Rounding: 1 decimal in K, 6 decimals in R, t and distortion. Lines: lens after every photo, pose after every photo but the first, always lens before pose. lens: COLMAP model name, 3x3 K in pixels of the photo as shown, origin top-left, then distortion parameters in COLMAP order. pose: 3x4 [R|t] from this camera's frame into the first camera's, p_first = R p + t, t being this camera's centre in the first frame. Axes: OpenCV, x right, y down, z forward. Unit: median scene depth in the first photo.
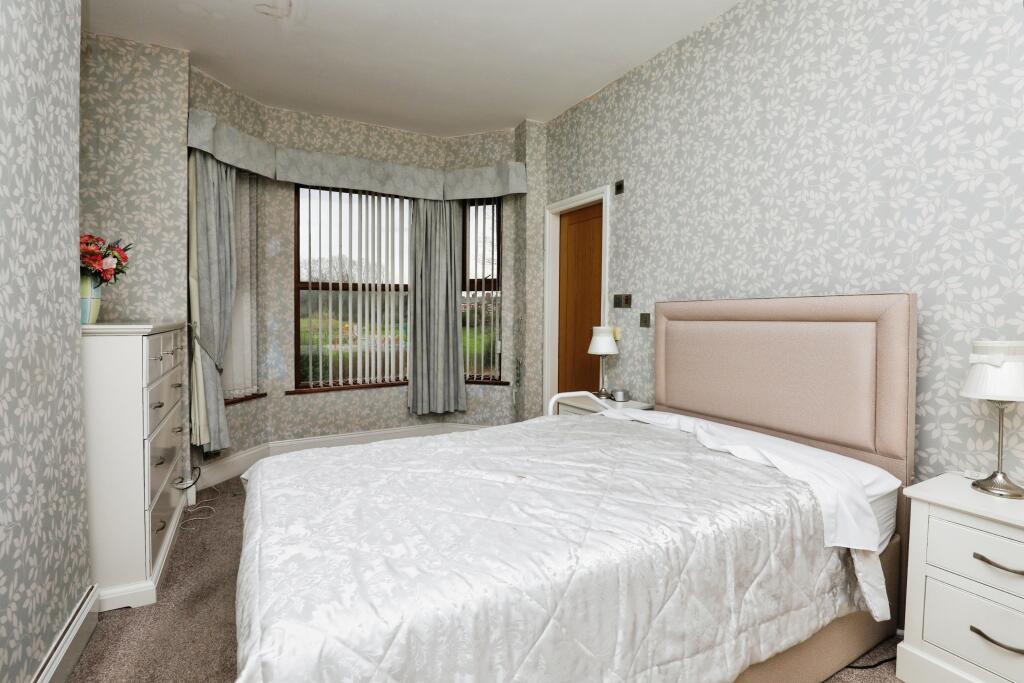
lens RADIAL K [[490.9, 0, 511.4], [0, 490.9, 334.1], [0, 0, 1]] dist [-0.001966, -0.000269]
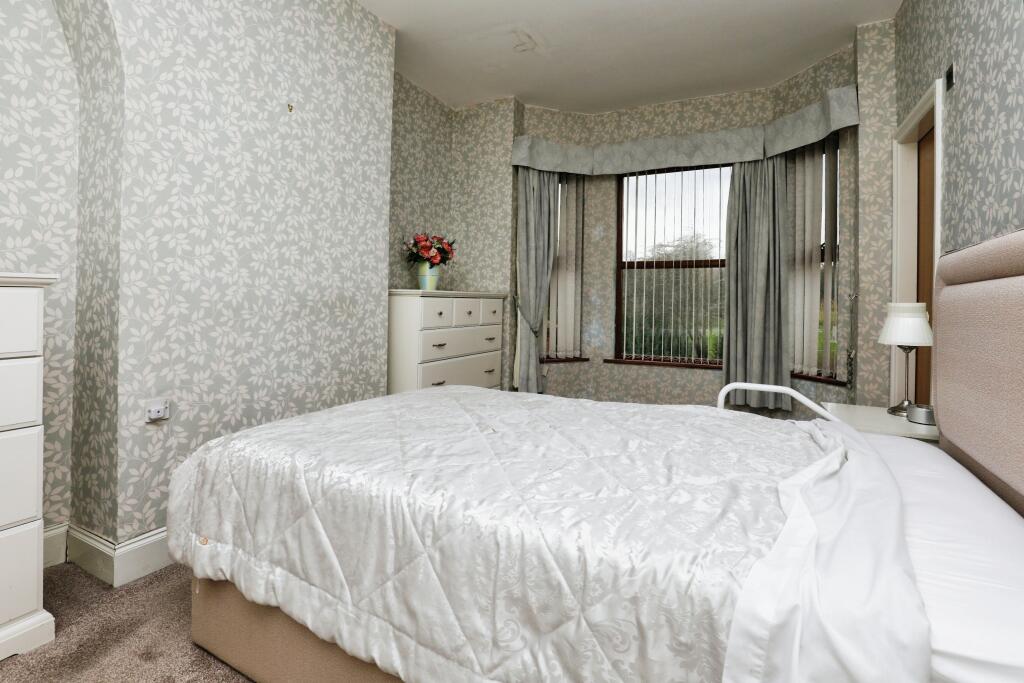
lens RADIAL K [[490.9, 0, 518.7], [0, 490.9, 296.9], [0, 0, 1]] dist [-0.001966, -0.000269]
pose [[0.582428, 0.011787, -0.812797, 0.344324], [-0.041721, 0.999010, -0.015408, -0.000599], [0.811811, 0.042885, 0.582343, 0.179849]]
